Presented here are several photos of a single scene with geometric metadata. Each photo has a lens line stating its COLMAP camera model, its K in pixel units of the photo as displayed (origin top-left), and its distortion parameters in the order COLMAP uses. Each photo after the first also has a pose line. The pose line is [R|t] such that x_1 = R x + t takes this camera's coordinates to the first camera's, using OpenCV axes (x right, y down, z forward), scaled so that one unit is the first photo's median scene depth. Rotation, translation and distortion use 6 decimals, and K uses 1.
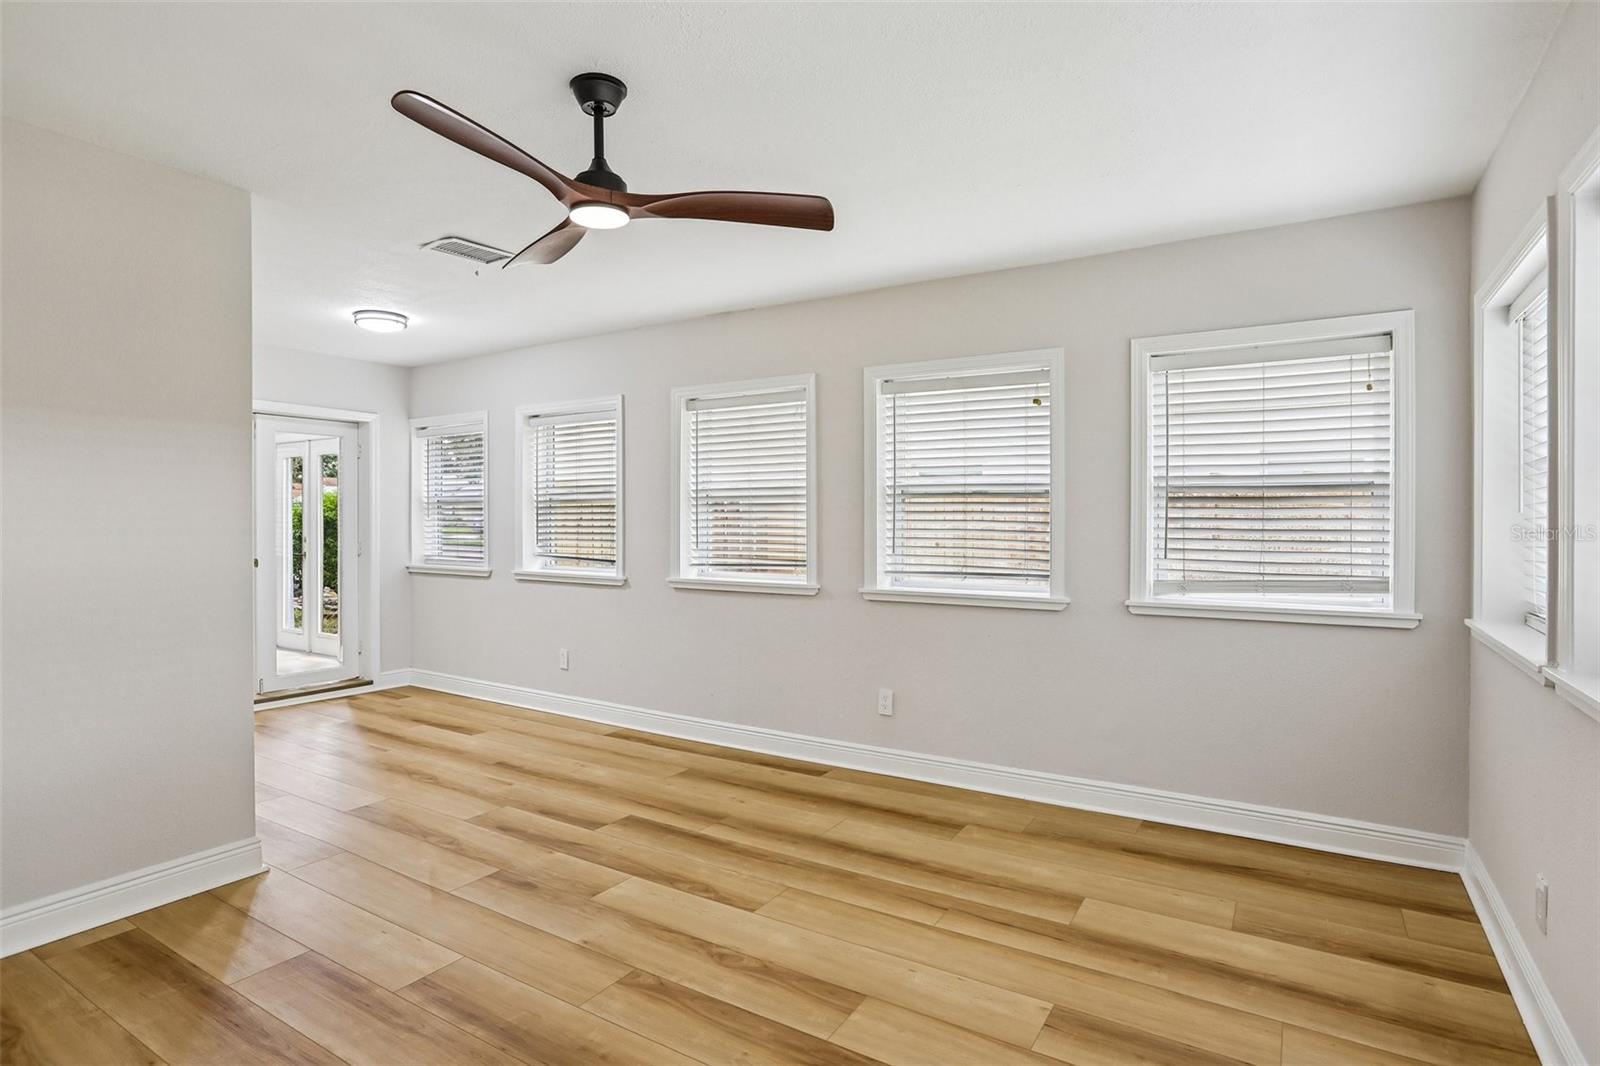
lens RADIAL K [[828.0, 0, 799.1], [0, 828.0, 530.5], [0, 0, 1]] dist [-0.021316, 0.002592]
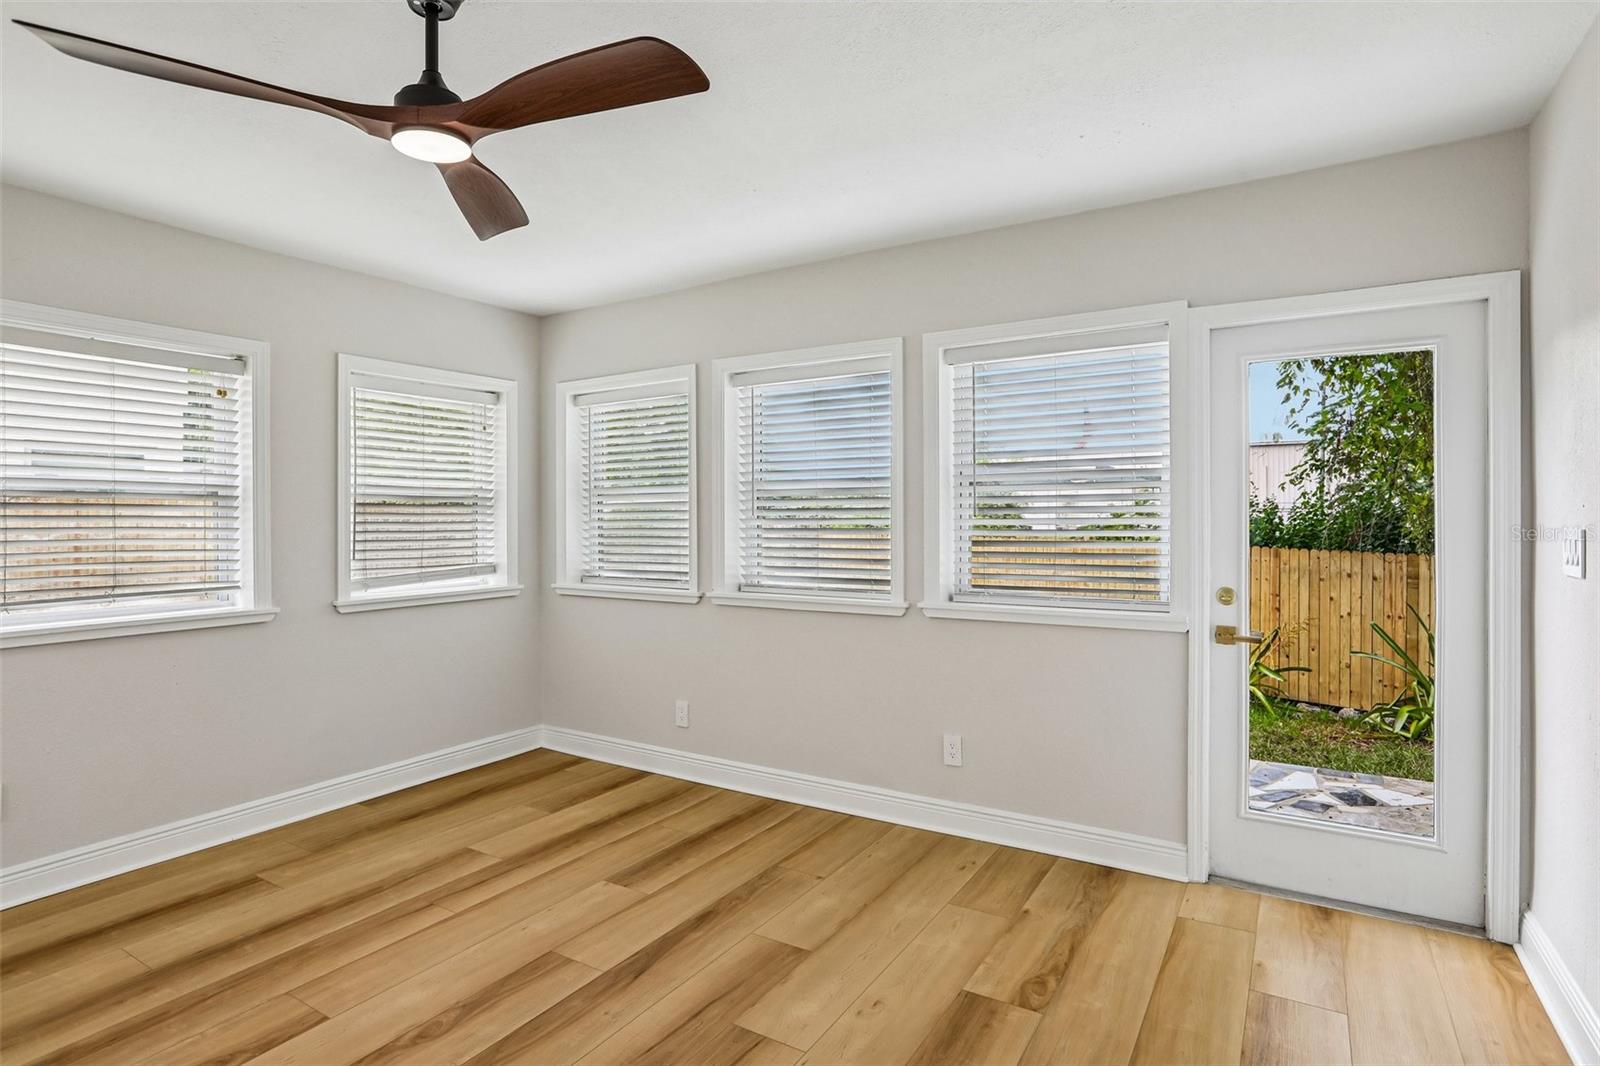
lens RADIAL K [[828.0, 0, 799.8], [0, 828.0, 524.8], [0, 0, 1]] dist [-0.021316, 0.002592]
pose [[-0.001771, -0.006909, 0.999975, -0.747312], [0.022450, 0.999724, 0.006947, -0.007191], [-0.999746, 0.022462, -0.001615, 0.476623]]
